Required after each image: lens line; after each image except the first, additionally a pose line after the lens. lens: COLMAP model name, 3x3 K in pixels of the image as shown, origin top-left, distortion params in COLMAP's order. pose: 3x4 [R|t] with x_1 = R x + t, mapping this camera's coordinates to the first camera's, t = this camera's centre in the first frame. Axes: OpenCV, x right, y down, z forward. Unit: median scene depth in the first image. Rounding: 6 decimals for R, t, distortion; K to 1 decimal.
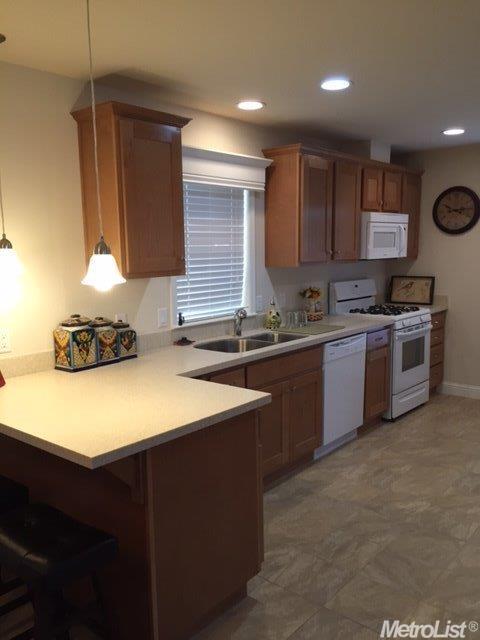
lens RADIAL K [[557.0, 0, 237.7], [0, 557.0, 320.3], [0, 0, 1]] dist [0.066884, -0.050437]
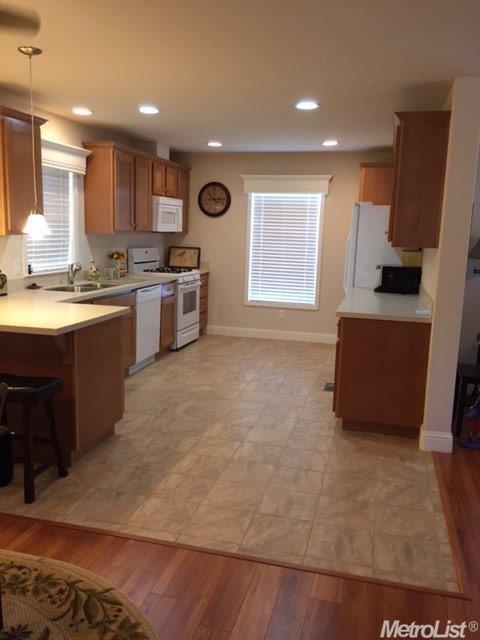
lens RADIAL K [[557.0, 0, 243.1], [0, 557.0, 322.4], [0, 0, 1]] dist [0.066884, -0.050437]
pose [[0.898397, -0.031842, 0.438028, -0.207714], [0.015157, 0.999022, 0.041536, 0.065779], [-0.438923, -0.030677, 0.898001, -0.354629]]
